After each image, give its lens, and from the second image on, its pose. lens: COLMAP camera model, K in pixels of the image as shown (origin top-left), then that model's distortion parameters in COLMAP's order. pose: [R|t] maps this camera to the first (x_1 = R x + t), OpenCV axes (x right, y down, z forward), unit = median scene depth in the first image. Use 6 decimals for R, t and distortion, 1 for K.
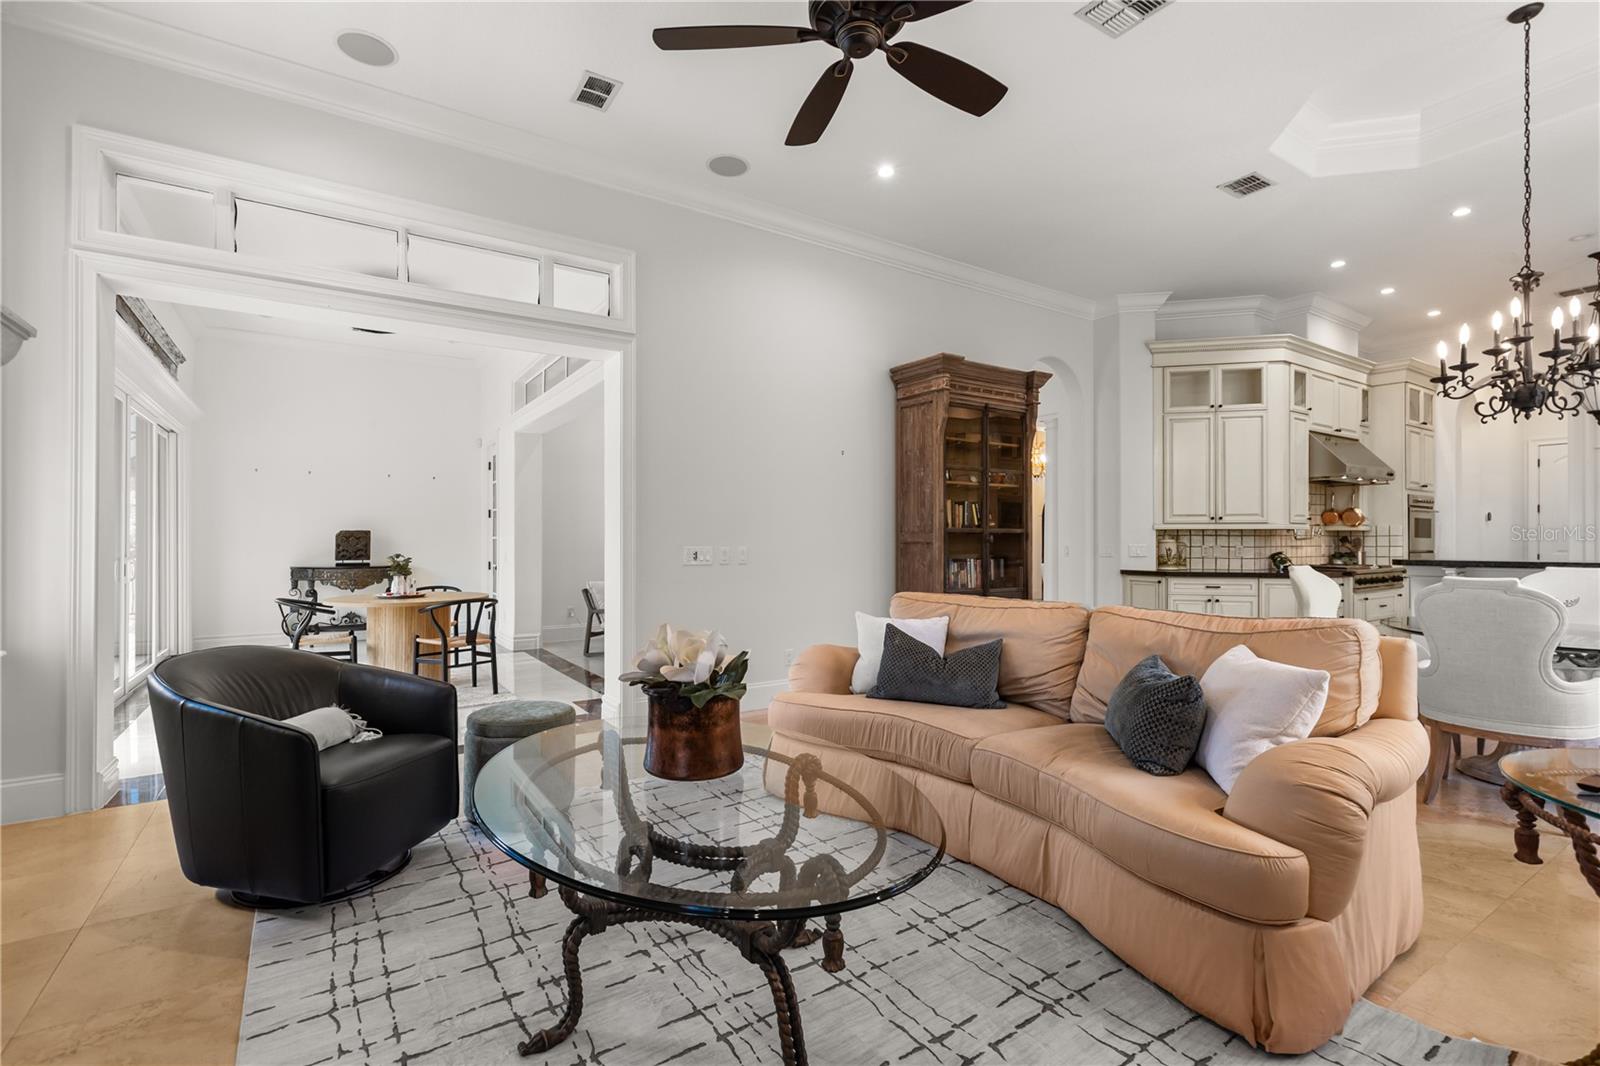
lens RADIAL K [[723.3, 0, 792.6], [0, 723.3, 538.8], [0, 0, 1]] dist [0.008052, -0.000175]
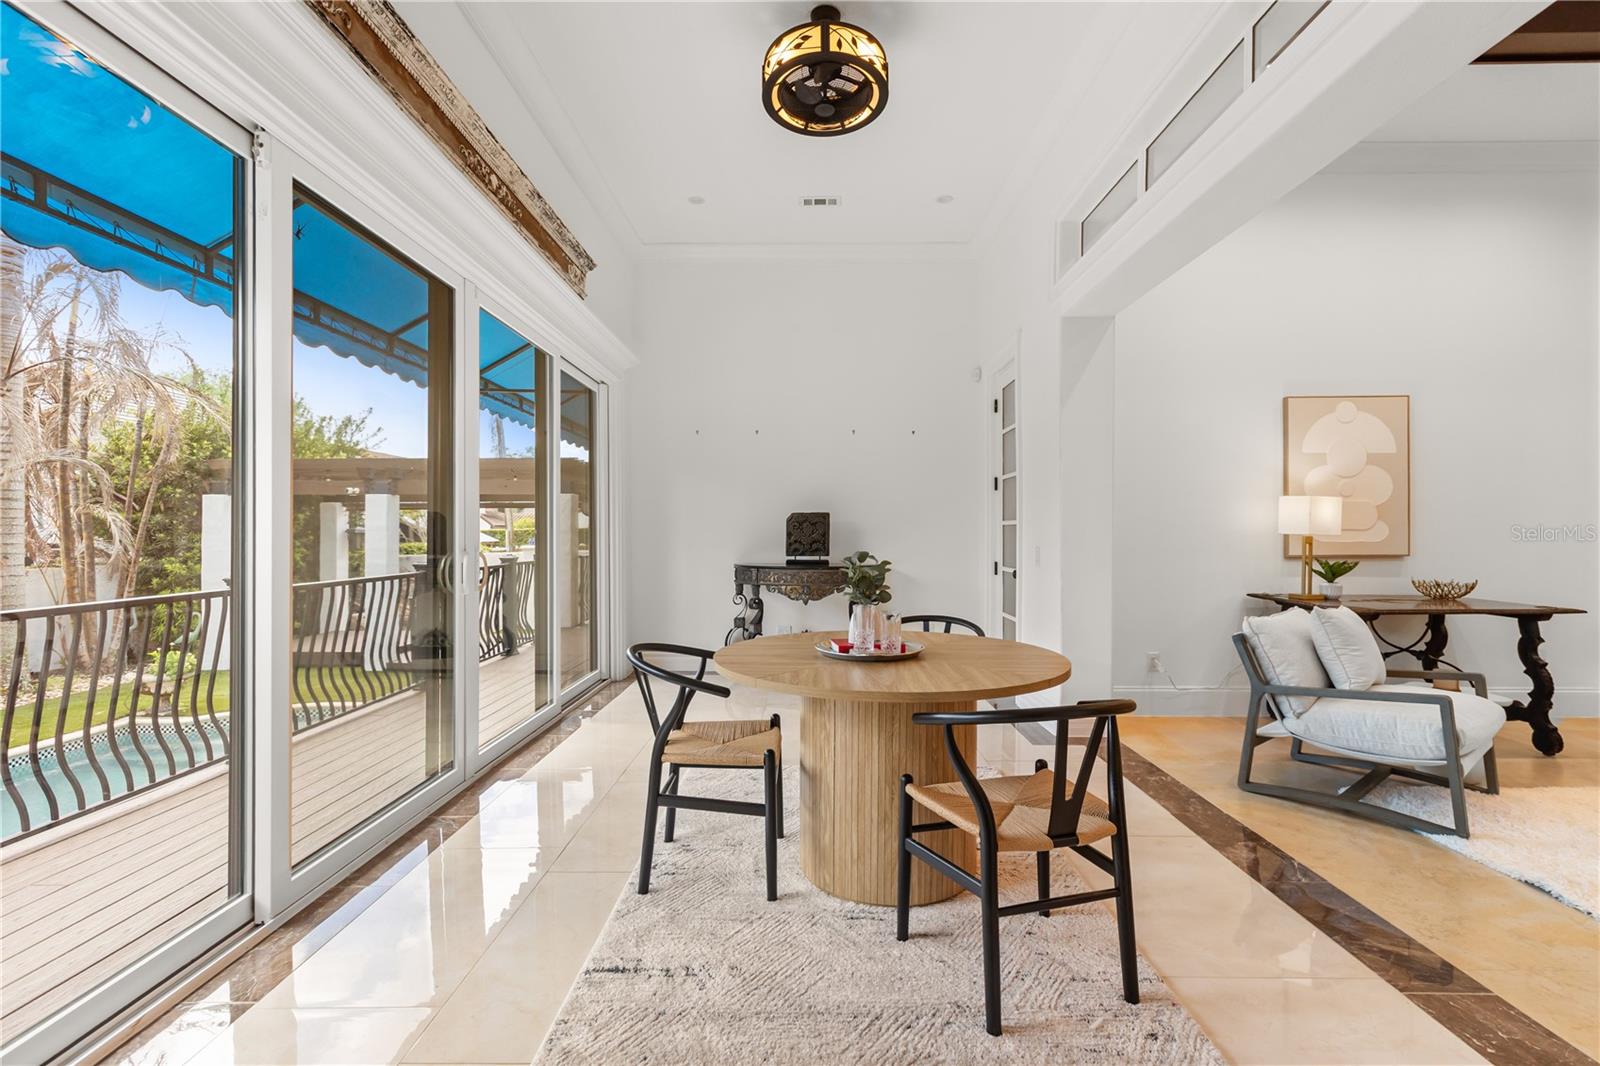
lens RADIAL K [[723.3, 0, 798.5], [0, 723.3, 535.8], [0, 0, 1]] dist [0.008052, -0.000175]
pose [[0.829027, 0.002253, -0.559204, -0.290660], [0.002011, 0.999973, 0.007011, 0.006653], [0.559205, -0.006937, 0.829000, 0.539244]]
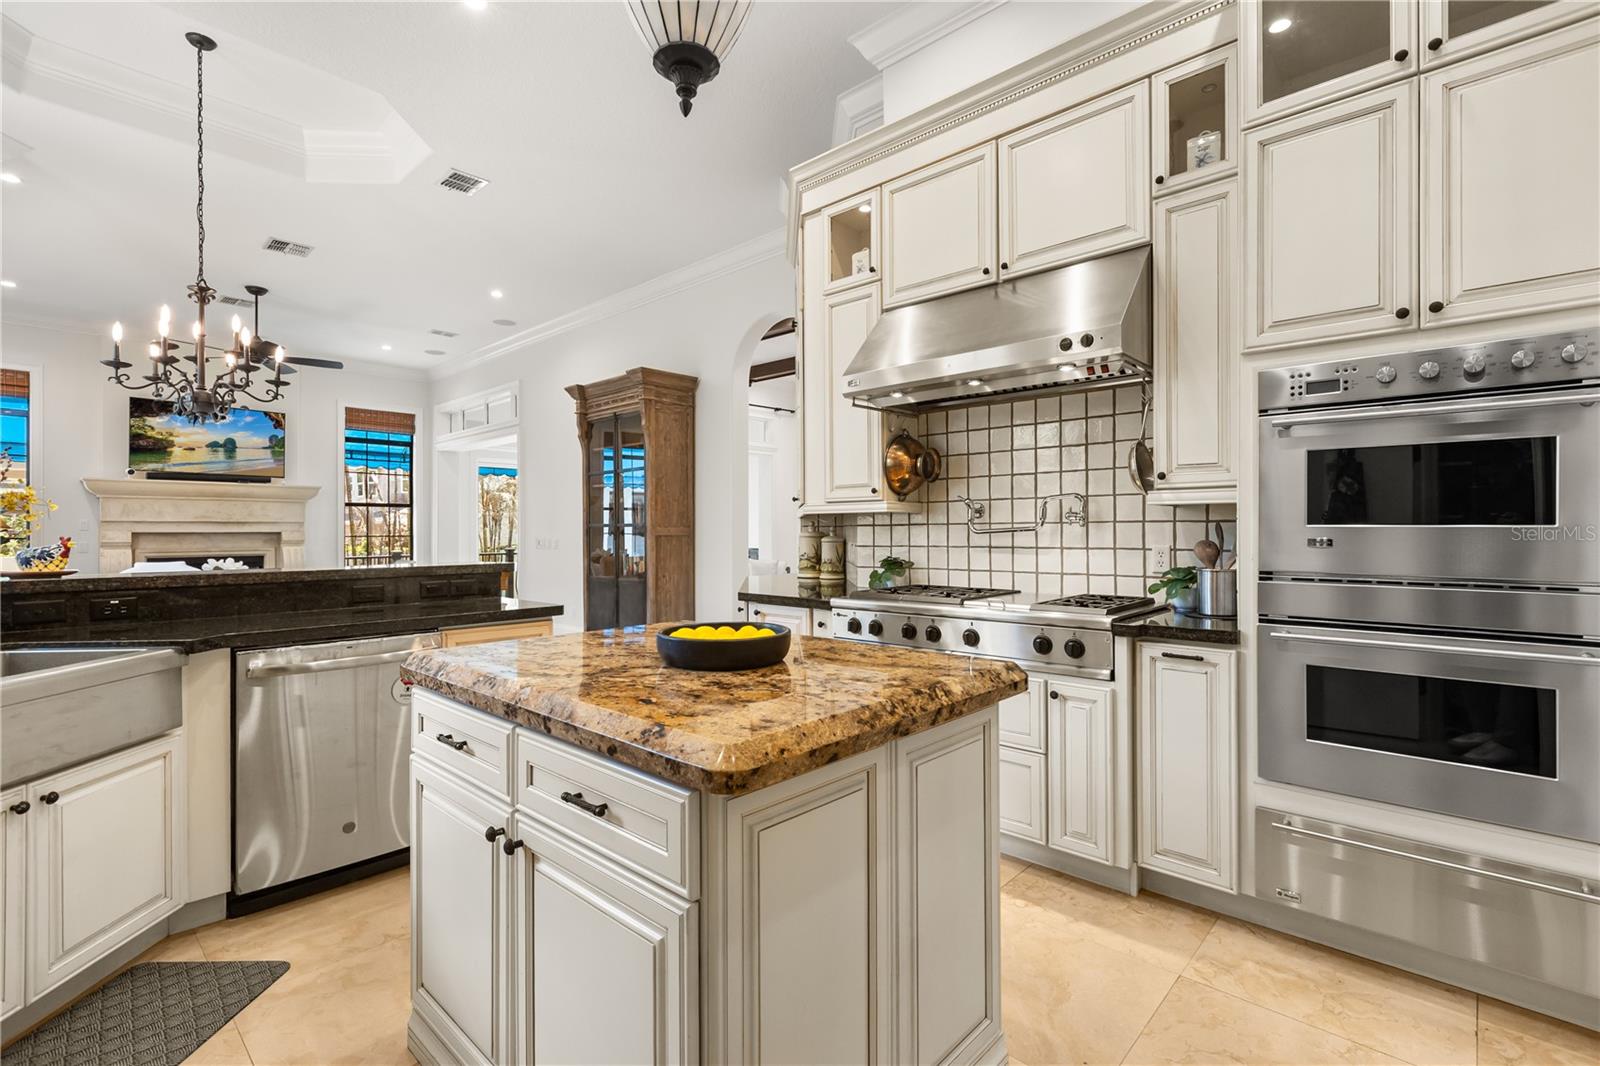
lens RADIAL K [[723.3, 0, 799.3], [0, 723.3, 520.9], [0, 0, 1]] dist [0.008052, -0.000175]
pose [[0.239114, -0.012248, -0.970914, 1.206382], [0.009112, 0.999905, -0.010370, -0.003771], [0.970949, -0.006367, 0.239203, 0.856238]]
